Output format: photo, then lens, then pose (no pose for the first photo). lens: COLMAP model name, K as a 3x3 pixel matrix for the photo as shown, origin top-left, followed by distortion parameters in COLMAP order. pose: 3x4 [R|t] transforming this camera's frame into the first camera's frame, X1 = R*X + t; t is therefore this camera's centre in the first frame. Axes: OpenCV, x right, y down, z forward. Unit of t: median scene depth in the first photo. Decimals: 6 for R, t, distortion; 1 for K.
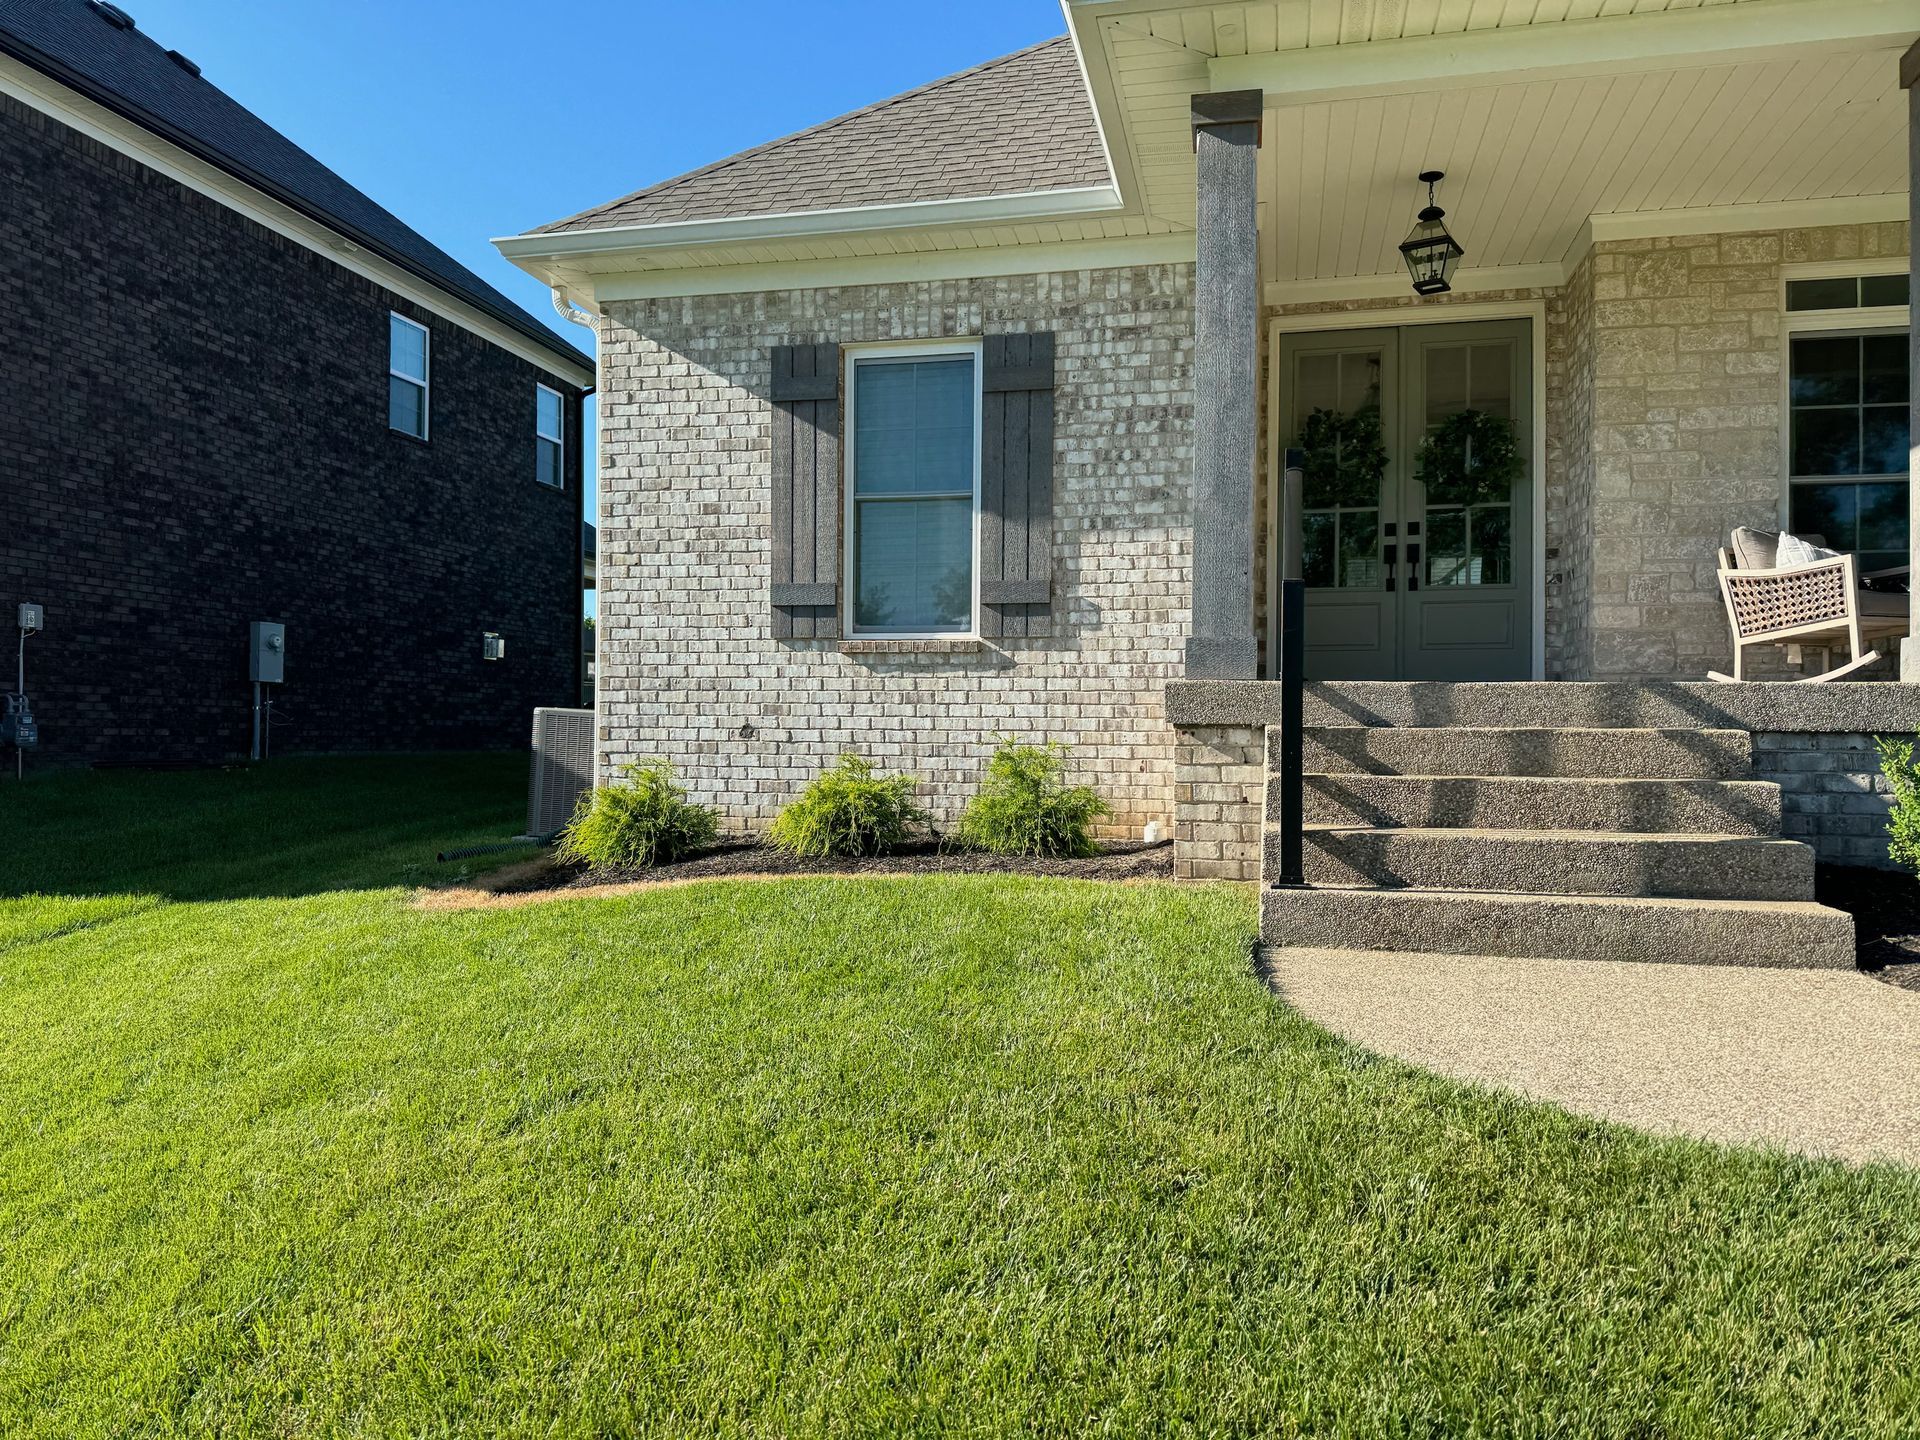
lens RADIAL K [[1352.0, 0, 964.2], [0, 1352.0, 726.0], [0, 0, 1]] dist [0.022648, -0.025679]
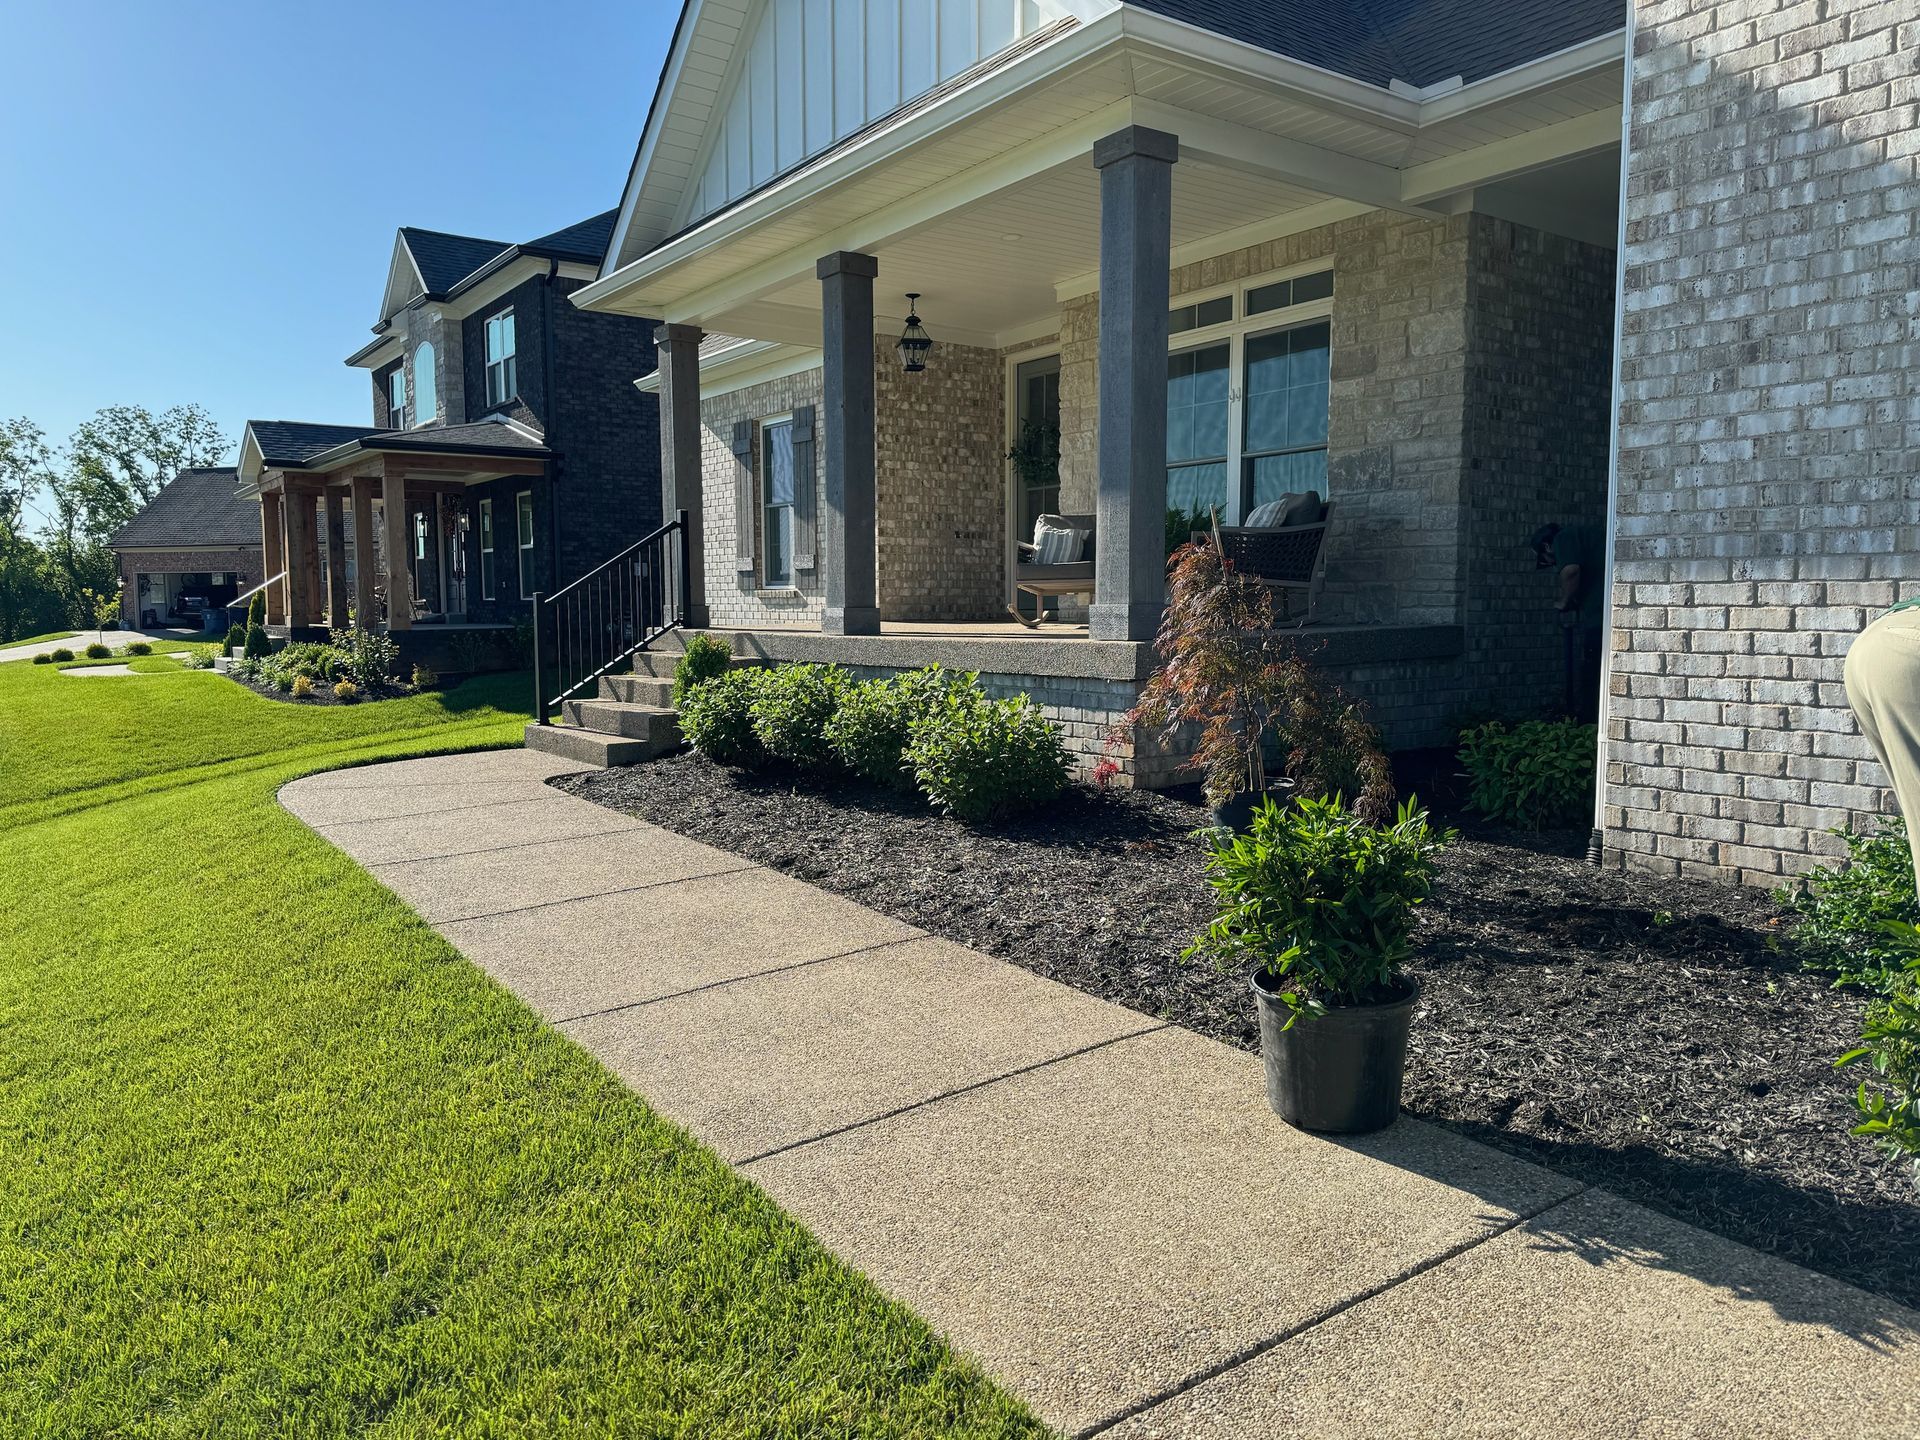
lens RADIAL K [[1352.0, 0, 967.1], [0, 1352.0, 715.6], [0, 0, 1]] dist [0.022648, -0.025679]
pose [[0.750358, 0.040435, -0.659794, 2.108419], [0.022837, 0.995946, 0.087007, -0.079129], [0.660638, -0.080354, 0.746392, -0.243819]]
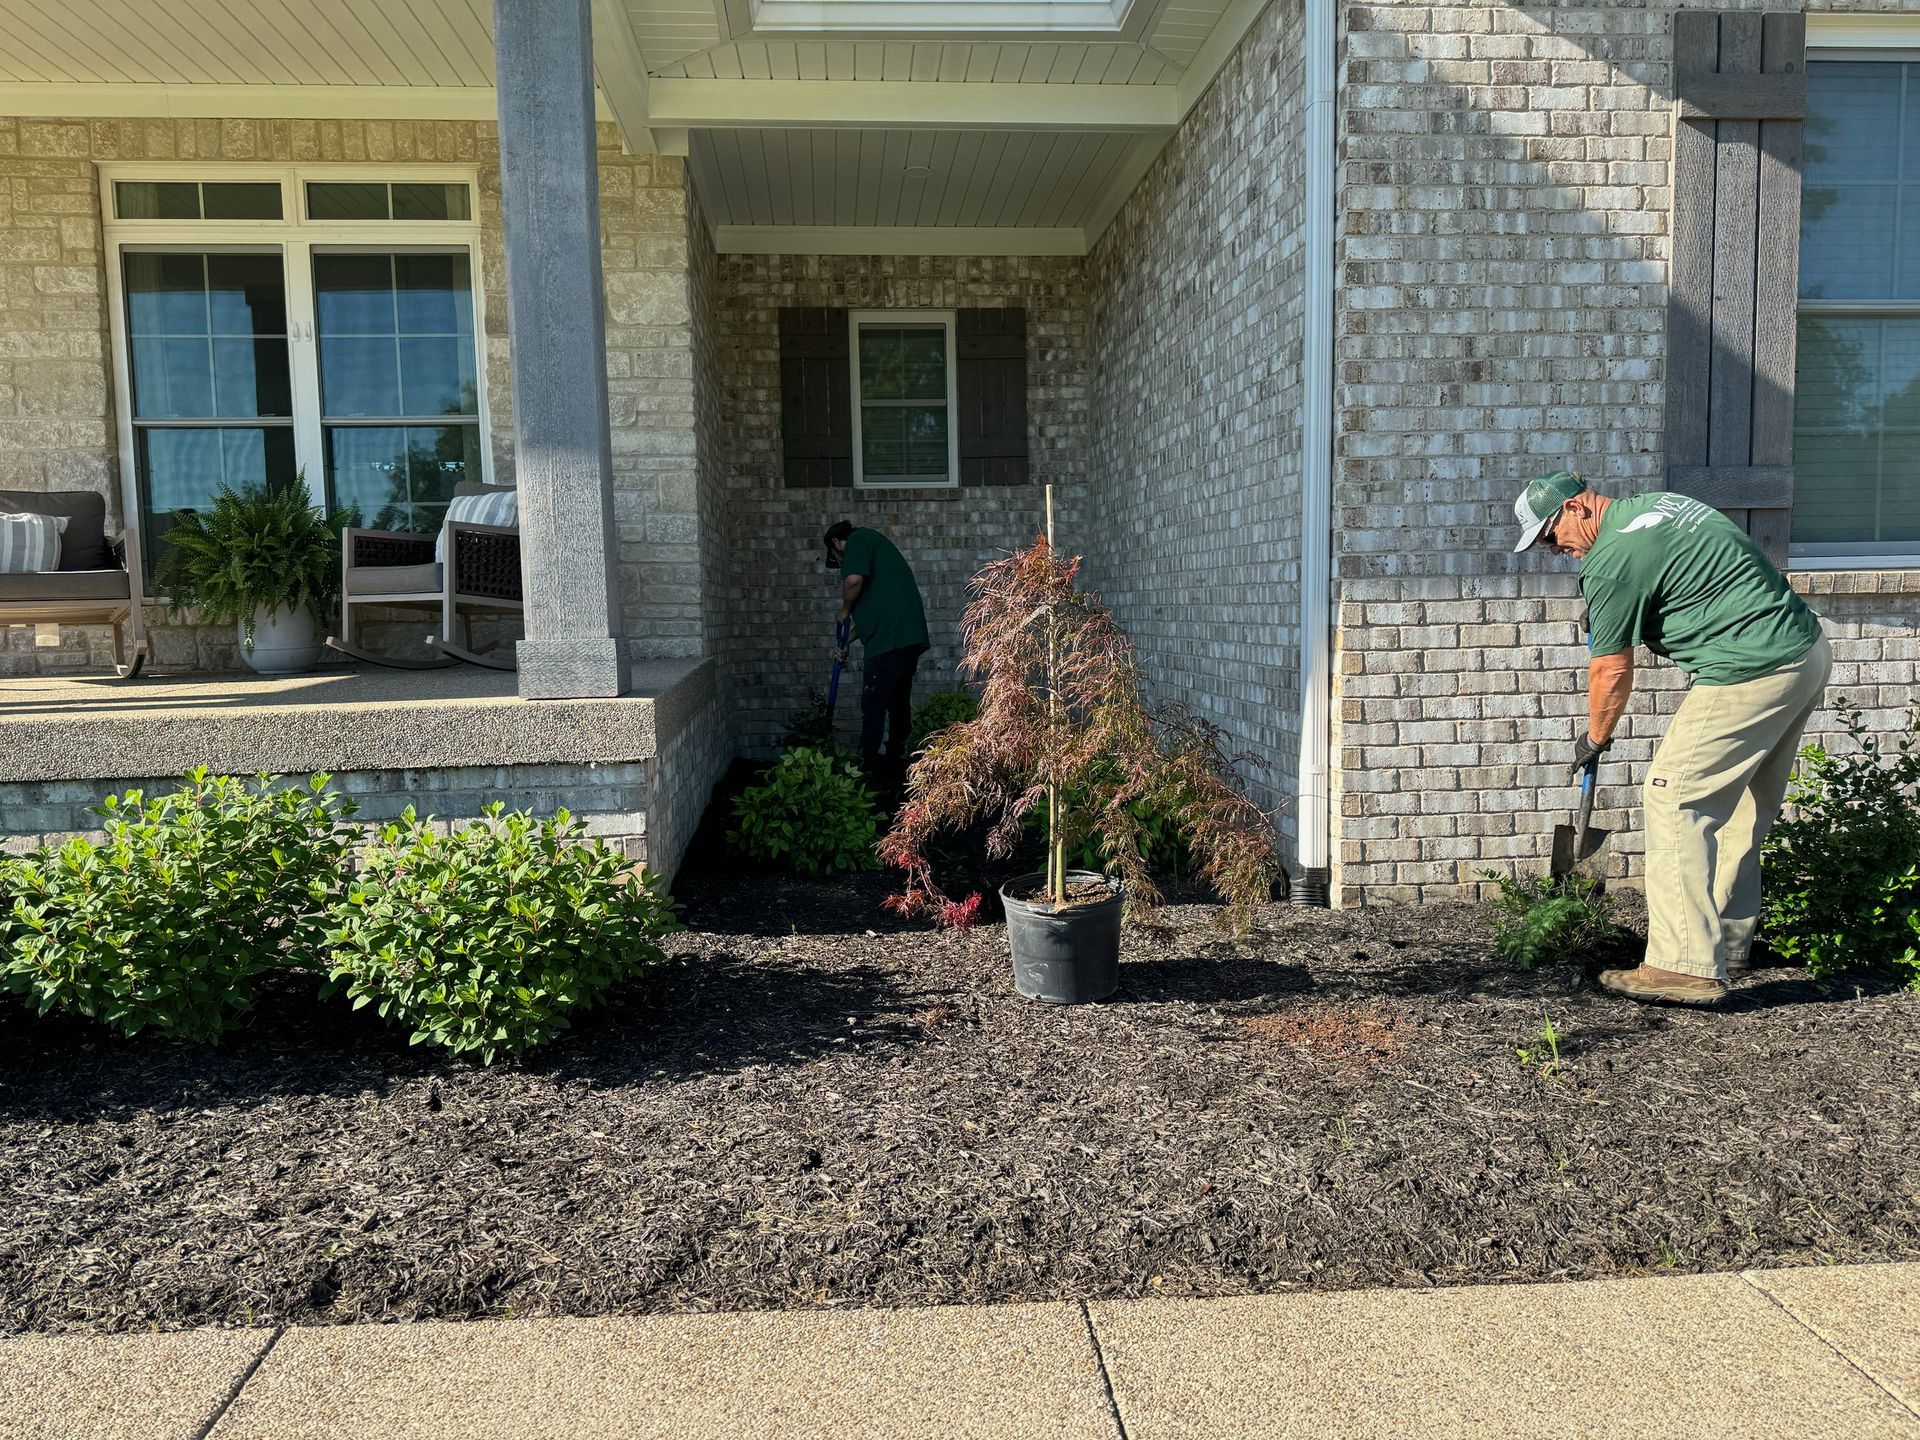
lens RADIAL K [[1352.0, 0, 996.7], [0, 1352.0, 729.9], [0, 0, 1]] dist [0.022648, -0.025679]
pose [[0.952740, -0.056997, 0.298392, 1.309998], [0.027579, 0.994413, 0.101891, -0.091918], [-0.302532, -0.088846, 0.948989, 0.009081]]
